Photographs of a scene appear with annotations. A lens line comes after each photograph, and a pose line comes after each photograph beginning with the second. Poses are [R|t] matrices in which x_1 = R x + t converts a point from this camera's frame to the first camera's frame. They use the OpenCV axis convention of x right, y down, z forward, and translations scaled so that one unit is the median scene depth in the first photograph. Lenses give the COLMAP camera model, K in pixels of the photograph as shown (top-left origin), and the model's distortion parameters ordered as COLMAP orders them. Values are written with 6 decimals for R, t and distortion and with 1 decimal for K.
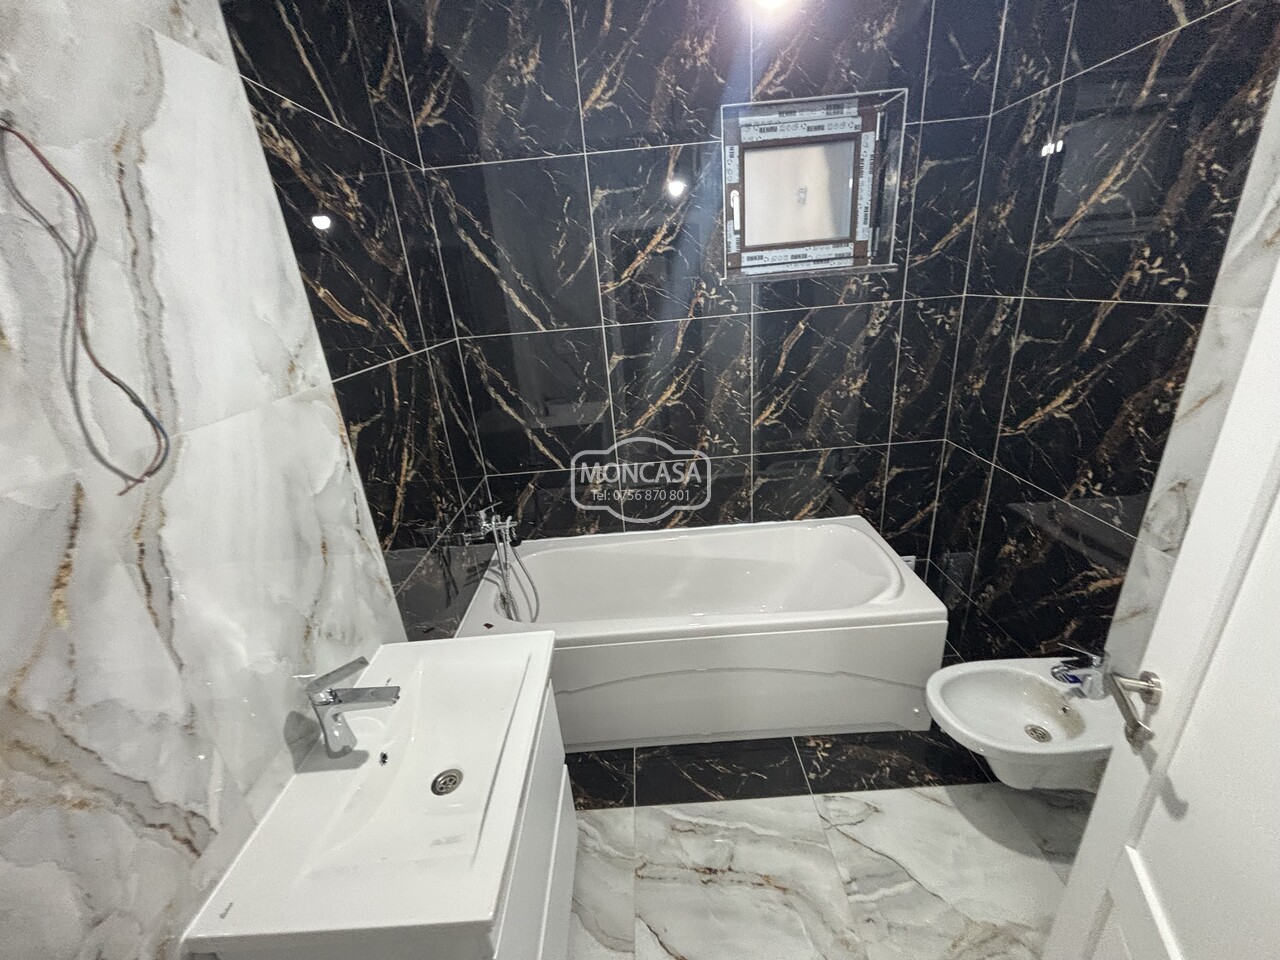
lens RADIAL K [[509.8, 0, 640.0], [0, 509.8, 480.0], [0, 0, 1]] dist [-0.003437, 0.000005]
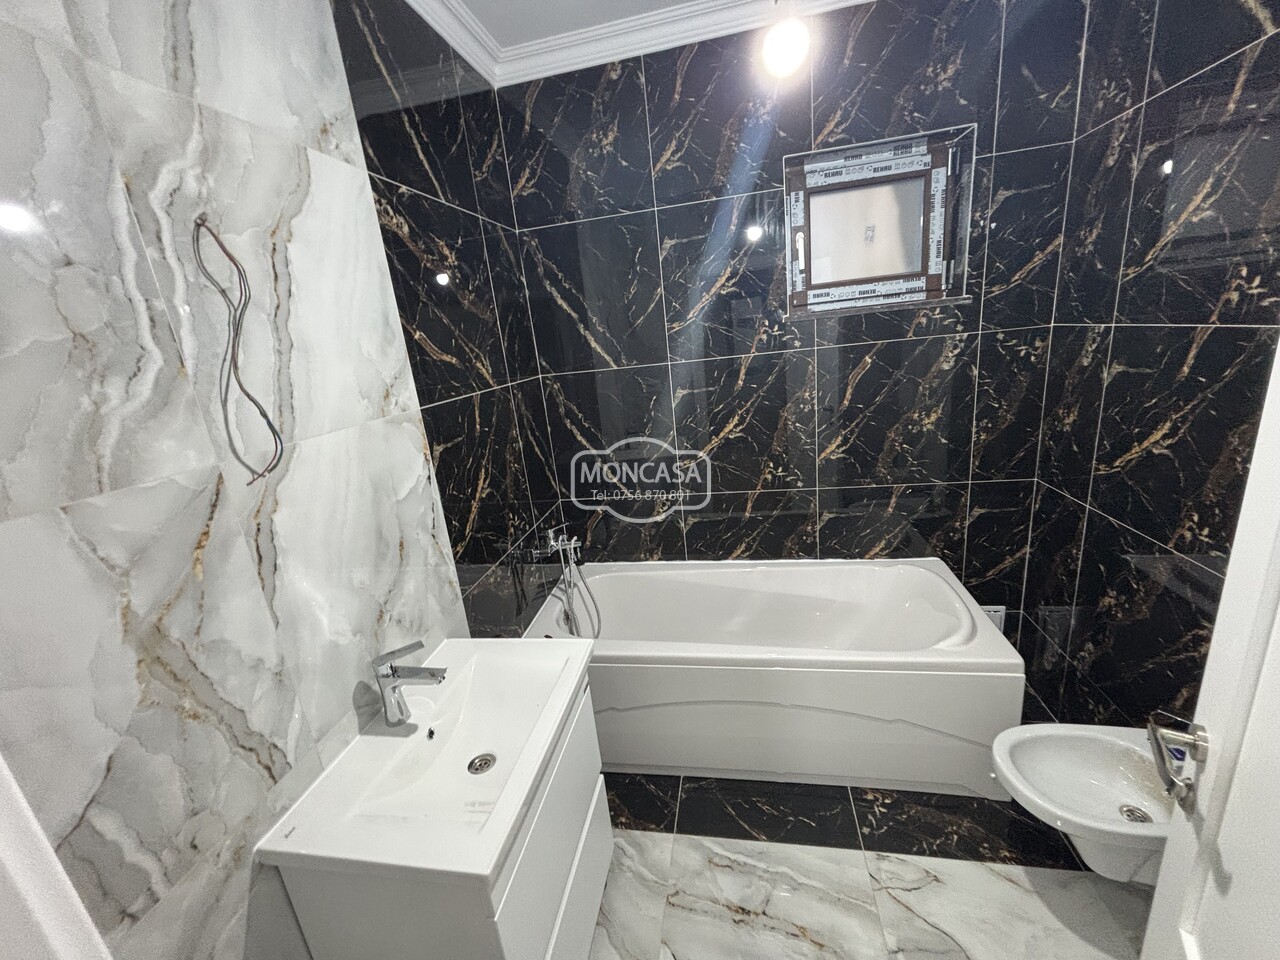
lens RADIAL K [[509.8, 0, 640.0], [0, 509.8, 480.0], [0, 0, 1]] dist [-0.003437, 0.000005]
pose [[0.981324, 0.030192, -0.189977, 0.098483], [-0.044608, 0.996402, -0.072071, 0.028476], [0.187117, 0.079199, 0.979140, -0.045810]]
